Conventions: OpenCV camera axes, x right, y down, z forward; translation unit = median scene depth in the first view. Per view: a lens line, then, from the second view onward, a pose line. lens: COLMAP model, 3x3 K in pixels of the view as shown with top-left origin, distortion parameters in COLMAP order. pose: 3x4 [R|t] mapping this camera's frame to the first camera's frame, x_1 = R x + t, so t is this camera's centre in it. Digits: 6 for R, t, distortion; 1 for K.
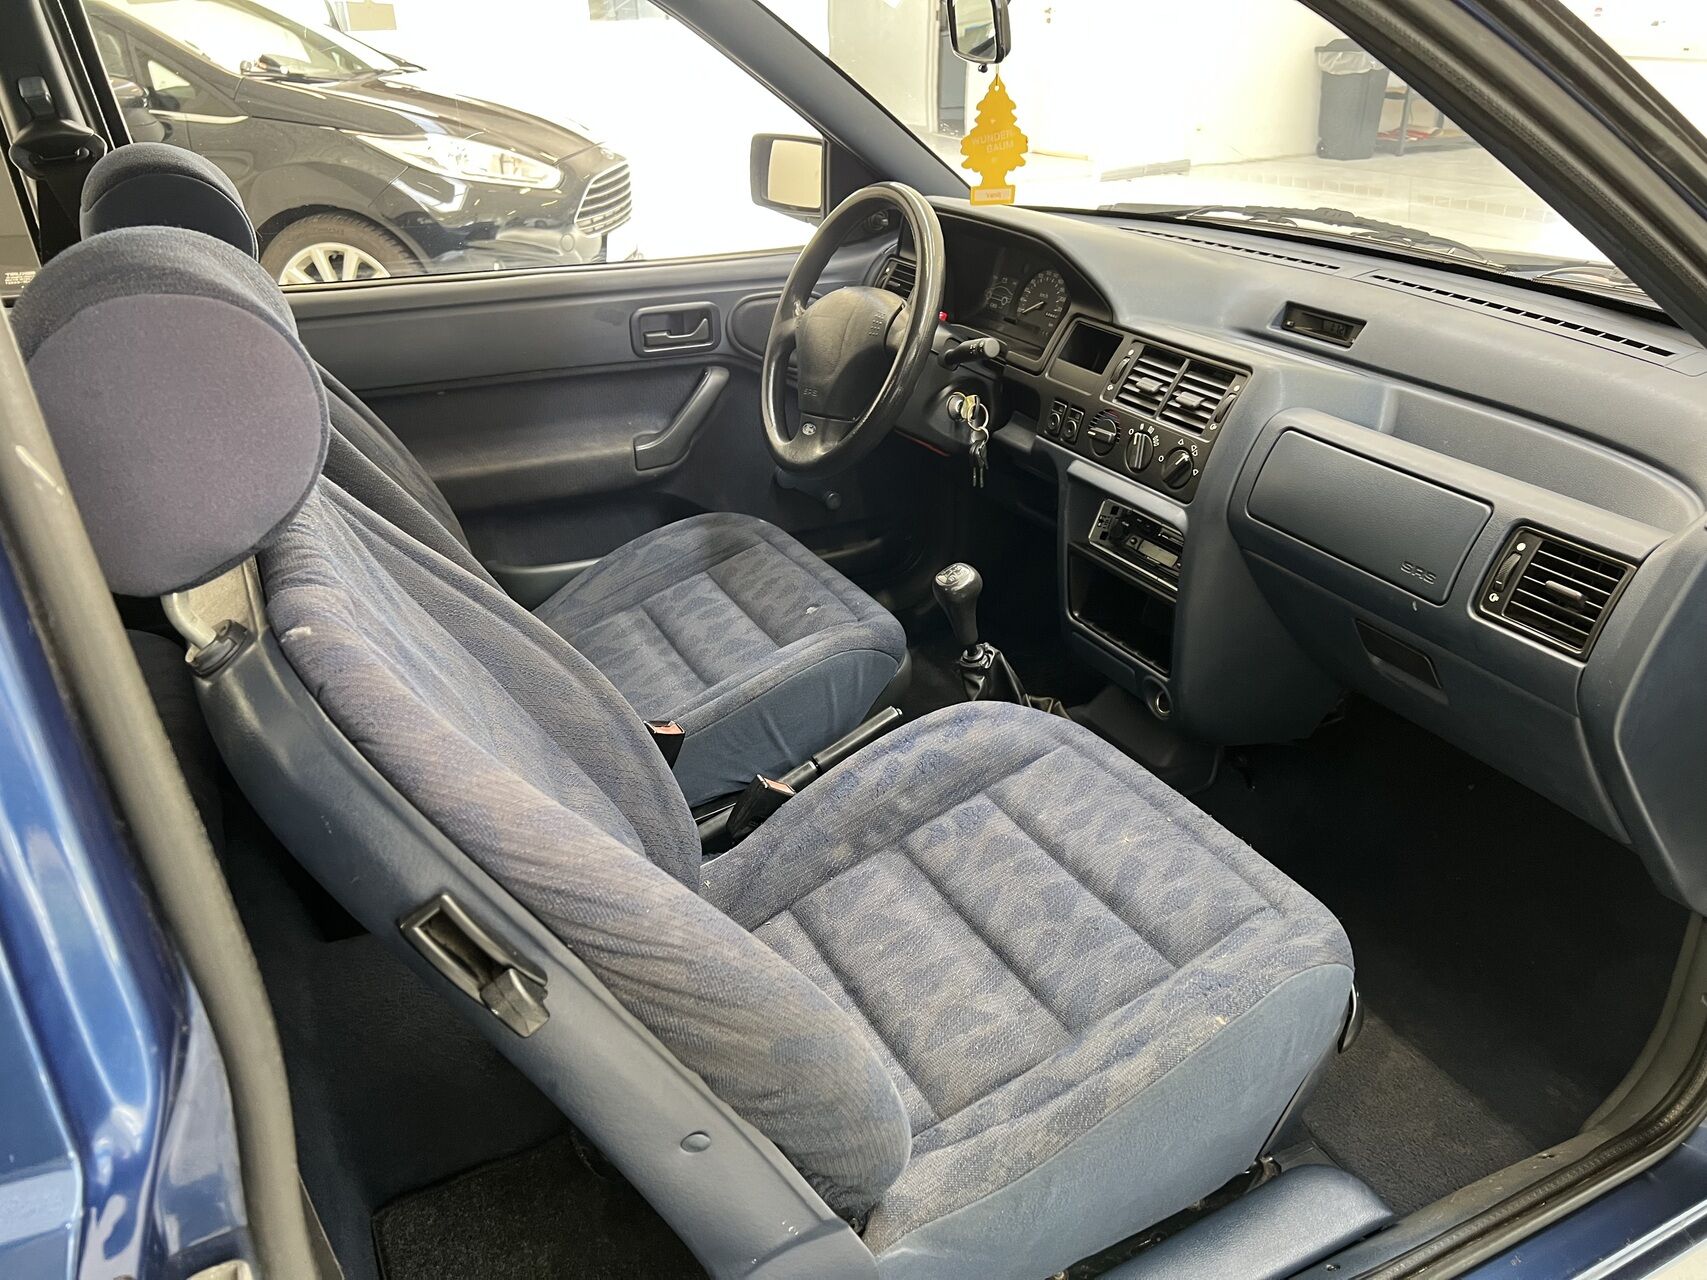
lens RADIAL K [[1272.7, 0, 860.8], [0, 1272.7, 628.4], [0, 0, 1]] dist [0.057698, -0.059746]
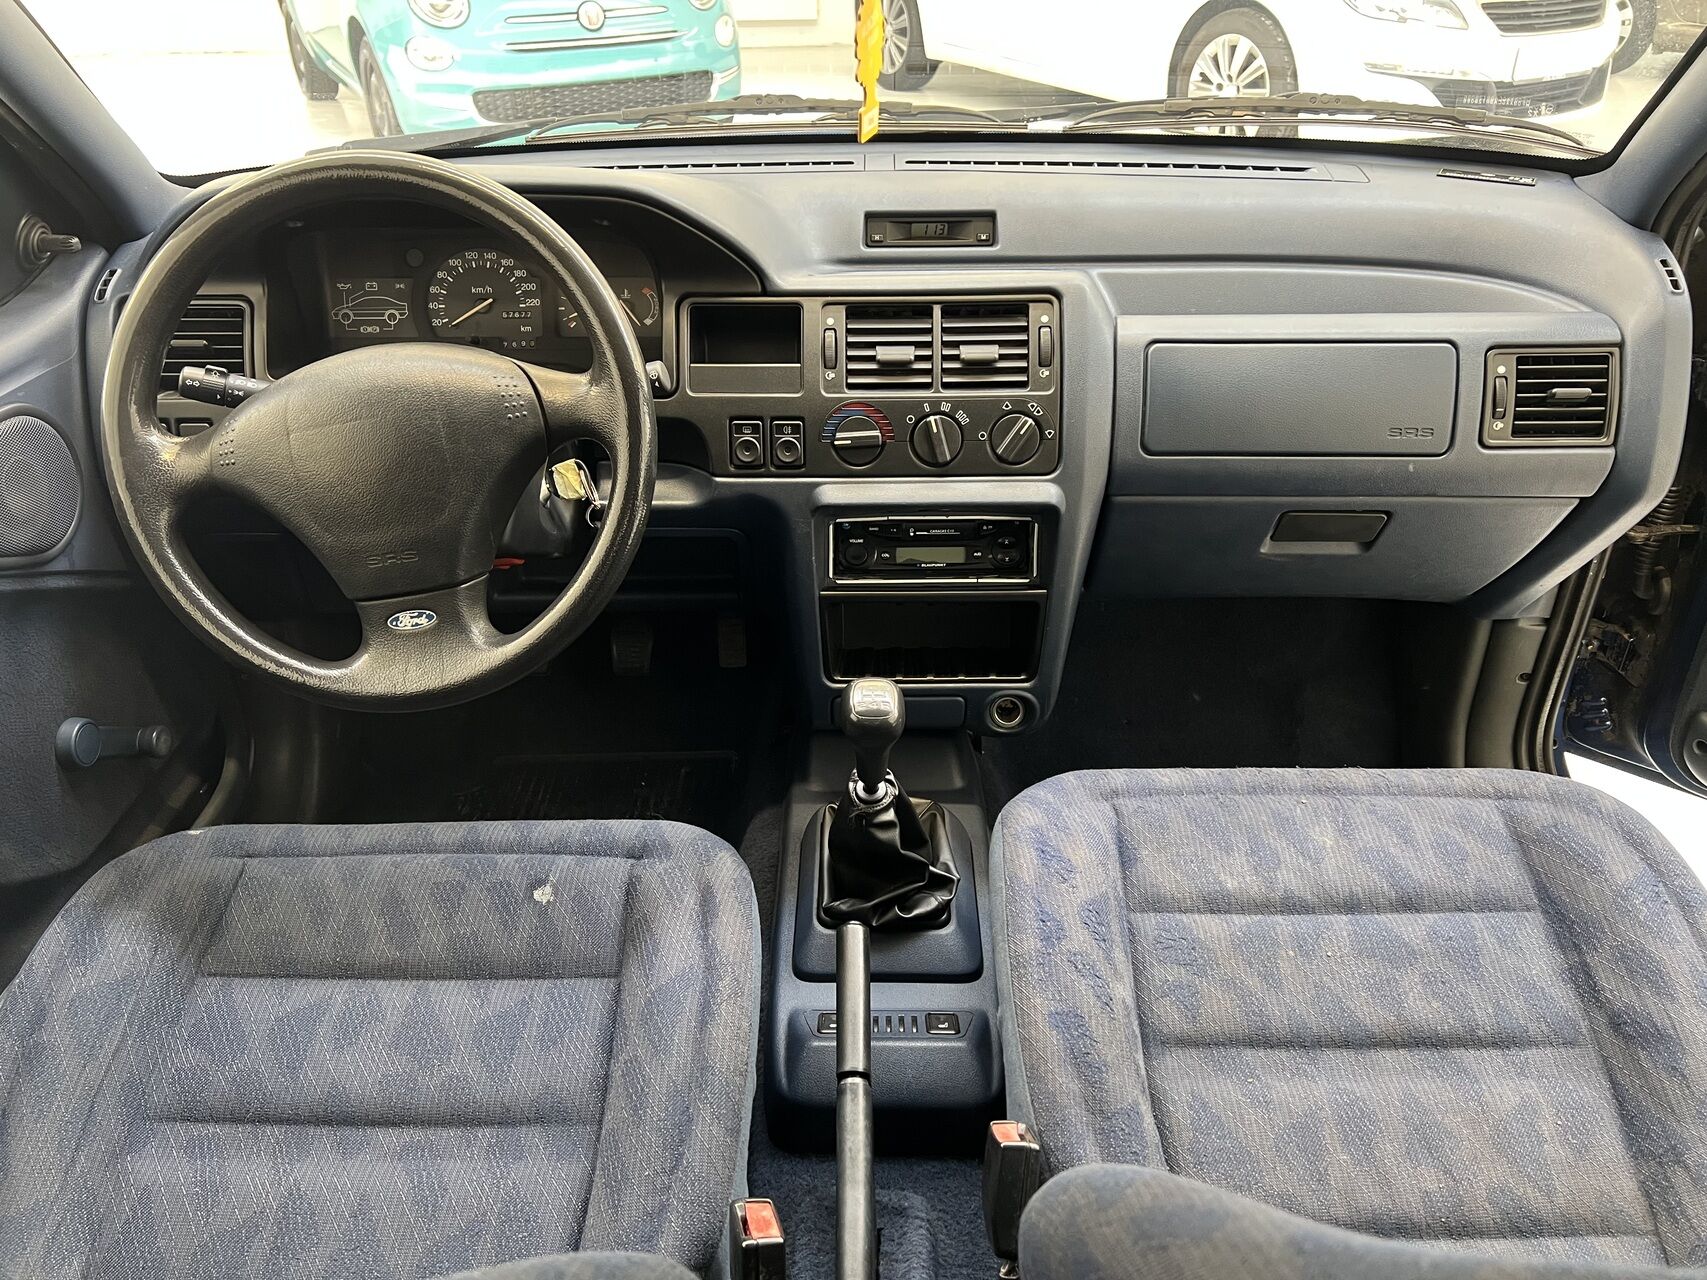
lens RADIAL K [[1272.7, 0, 860.4], [0, 1272.7, 655.5], [0, 0, 1]] dist [0.057698, -0.059746]
pose [[0.443244, -0.465968, 0.765773, -0.449319], [0.390666, 0.869294, 0.302834, -0.277520], [-0.806793, 0.164932, 0.567347, 0.636063]]
